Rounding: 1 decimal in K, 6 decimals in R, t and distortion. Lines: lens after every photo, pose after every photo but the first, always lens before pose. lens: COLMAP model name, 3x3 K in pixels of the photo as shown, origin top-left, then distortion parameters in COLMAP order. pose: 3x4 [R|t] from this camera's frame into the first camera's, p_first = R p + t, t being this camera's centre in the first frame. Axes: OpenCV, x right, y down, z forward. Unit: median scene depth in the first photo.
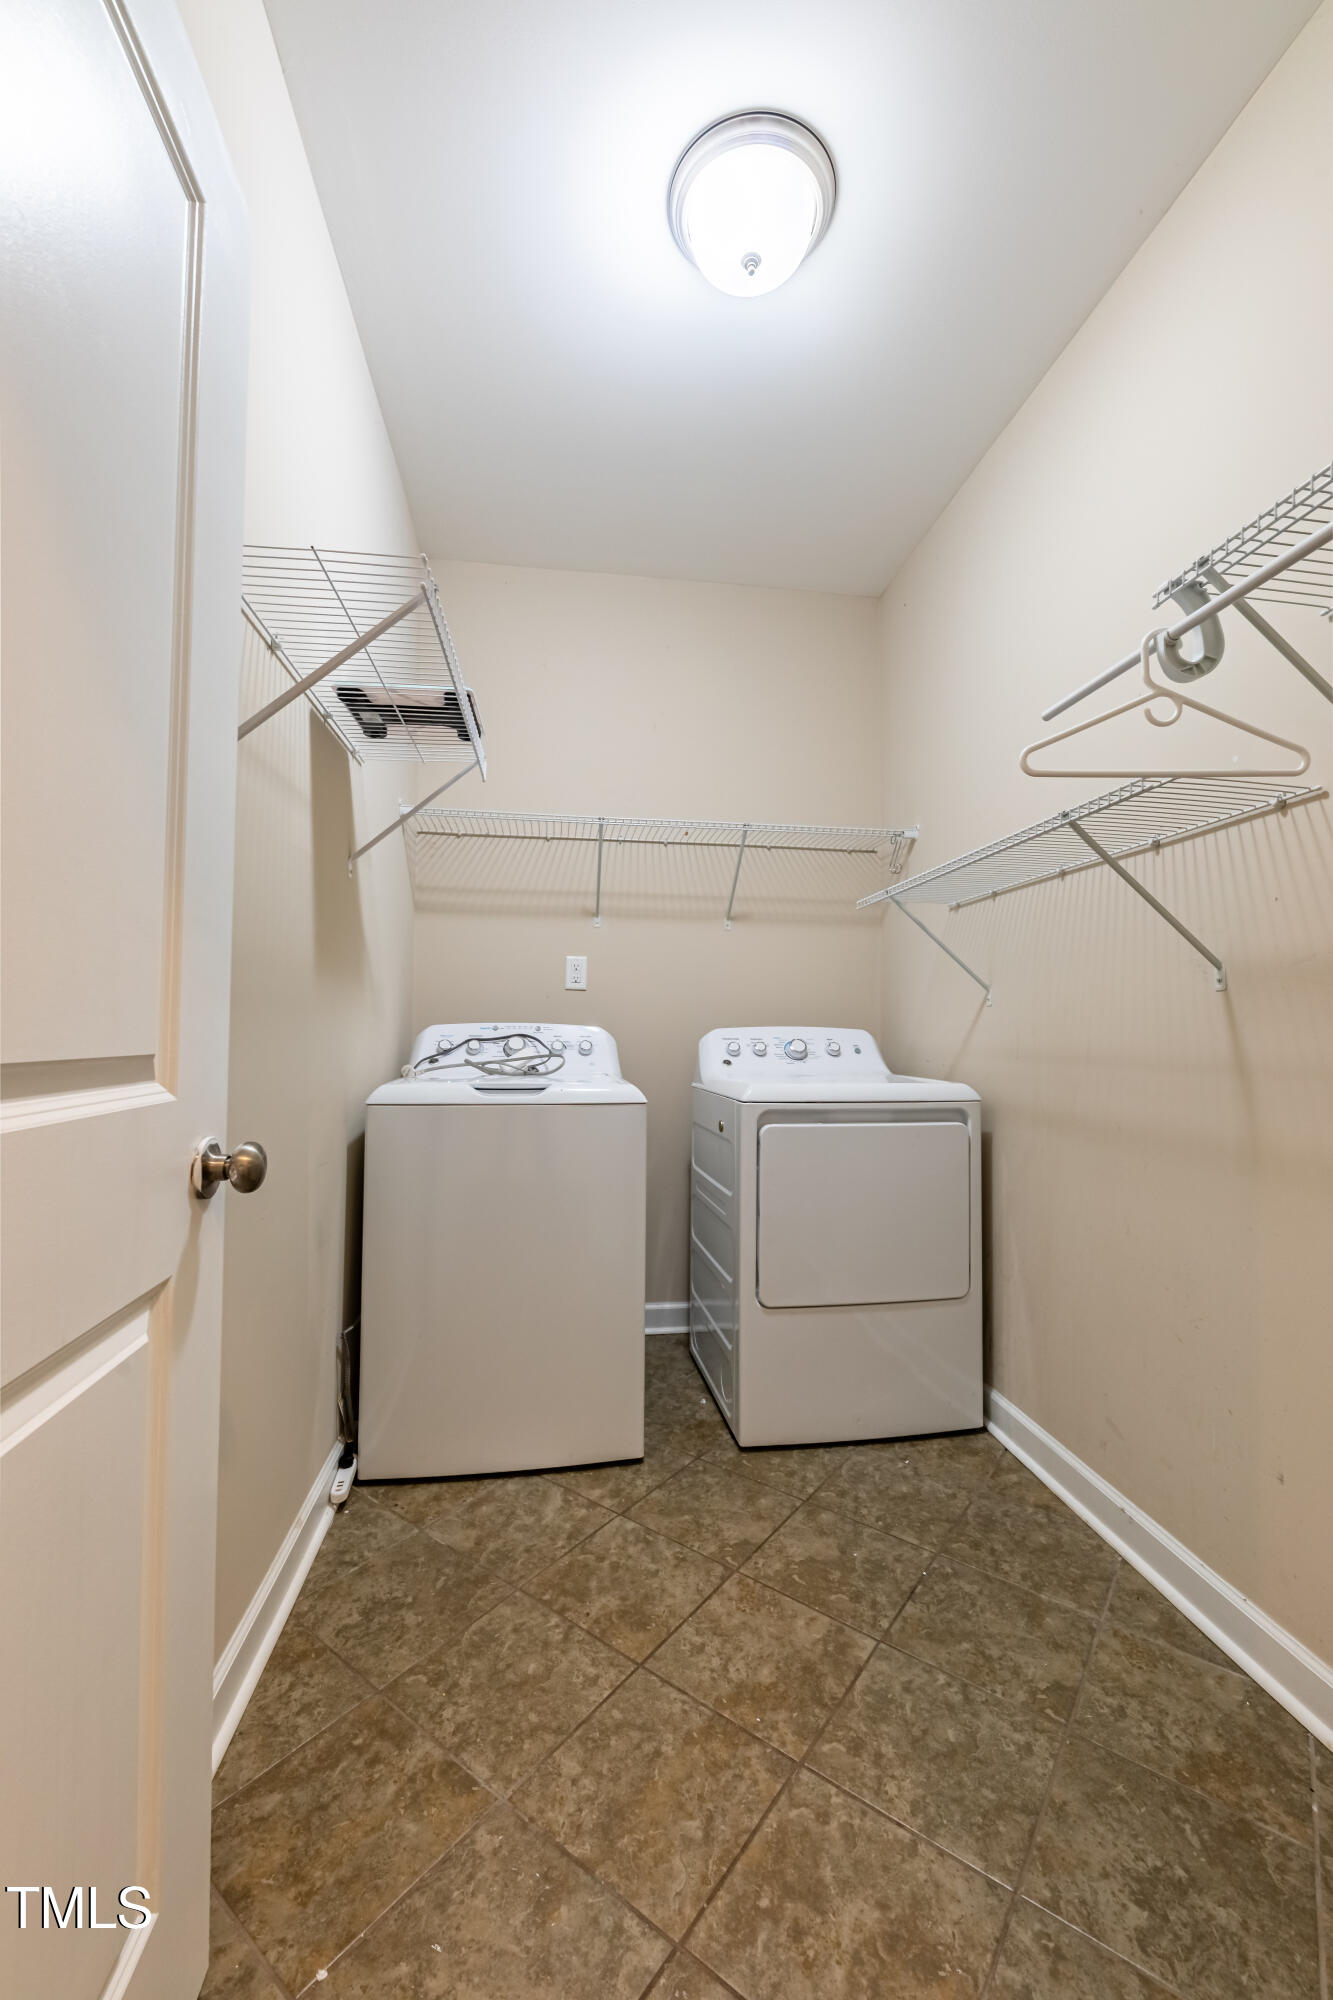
lens RADIAL K [[804.4, 0, 669.5], [0, 804.4, 1007.1], [0, 0, 1]] dist [0.008944, -0.004984]
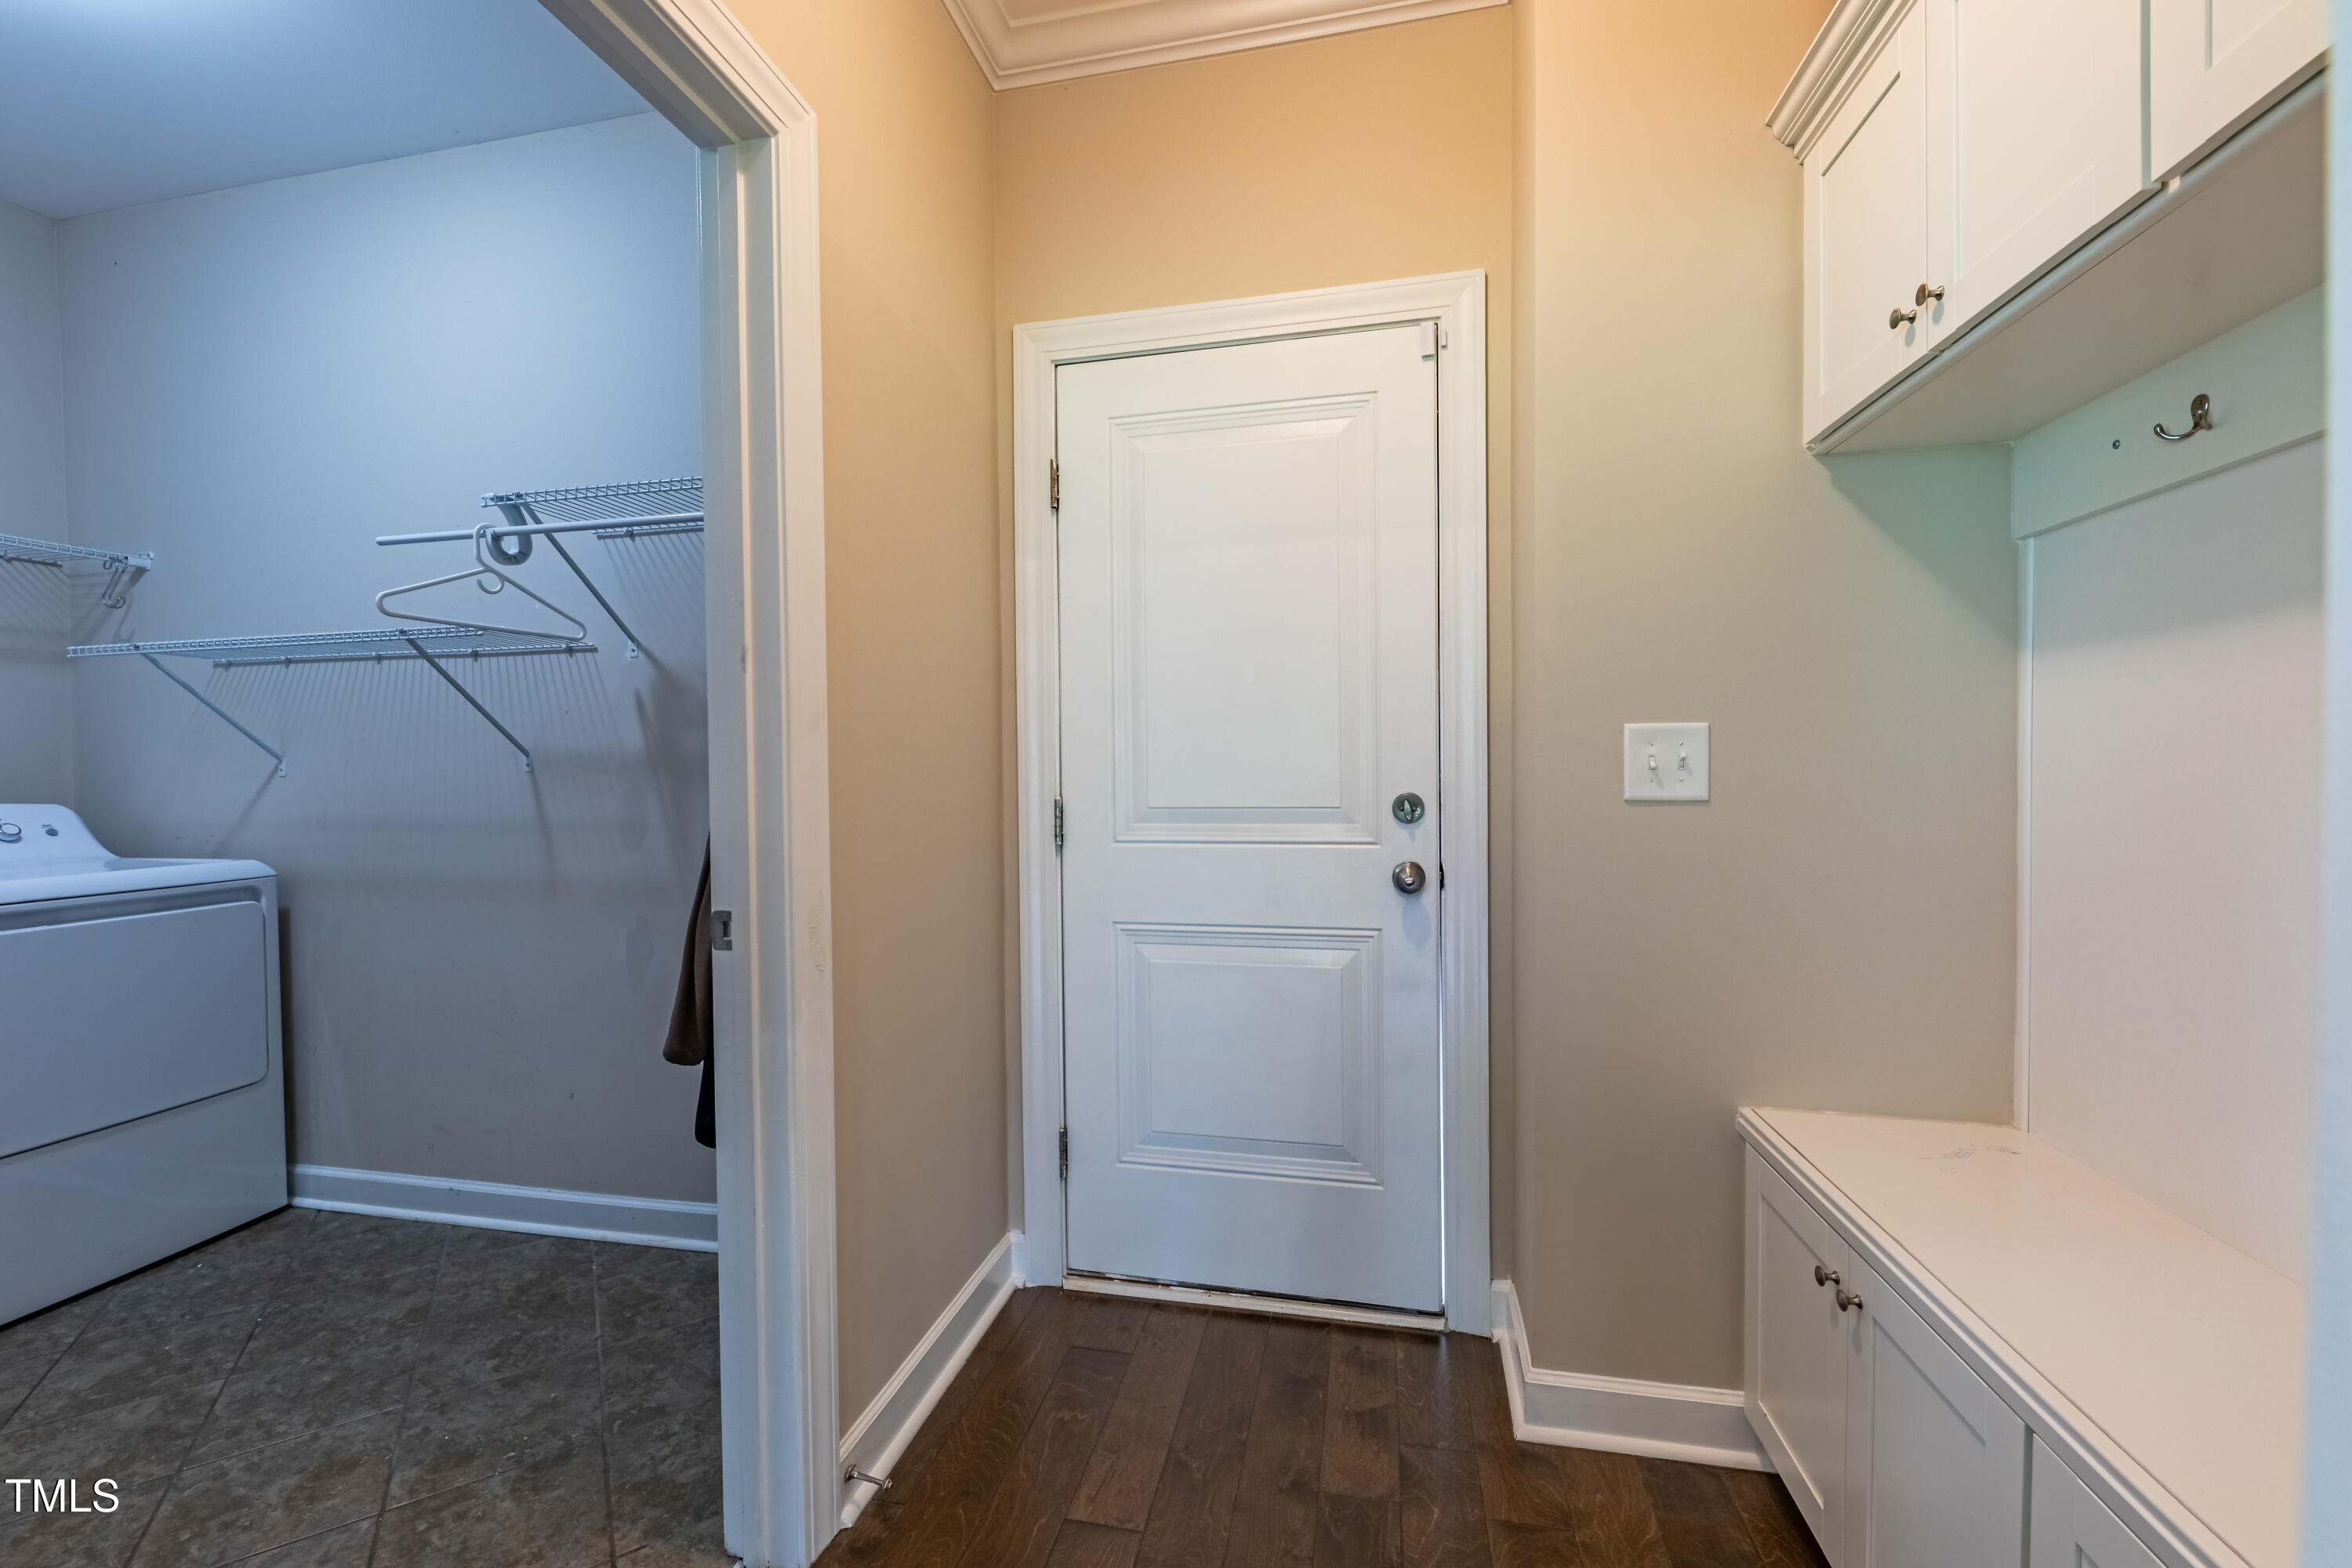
lens RADIAL K [[946.0, 0, 1170.6], [0, 946.0, 779.5], [0, 0, 1]] dist [0.008944, -0.004984]
pose [[0.345545, -0.027219, 0.938007, -0.435801], [-0.013487, 0.999332, 0.033967, -0.073352], [-0.938305, -0.024388, 0.344947, -0.559625]]
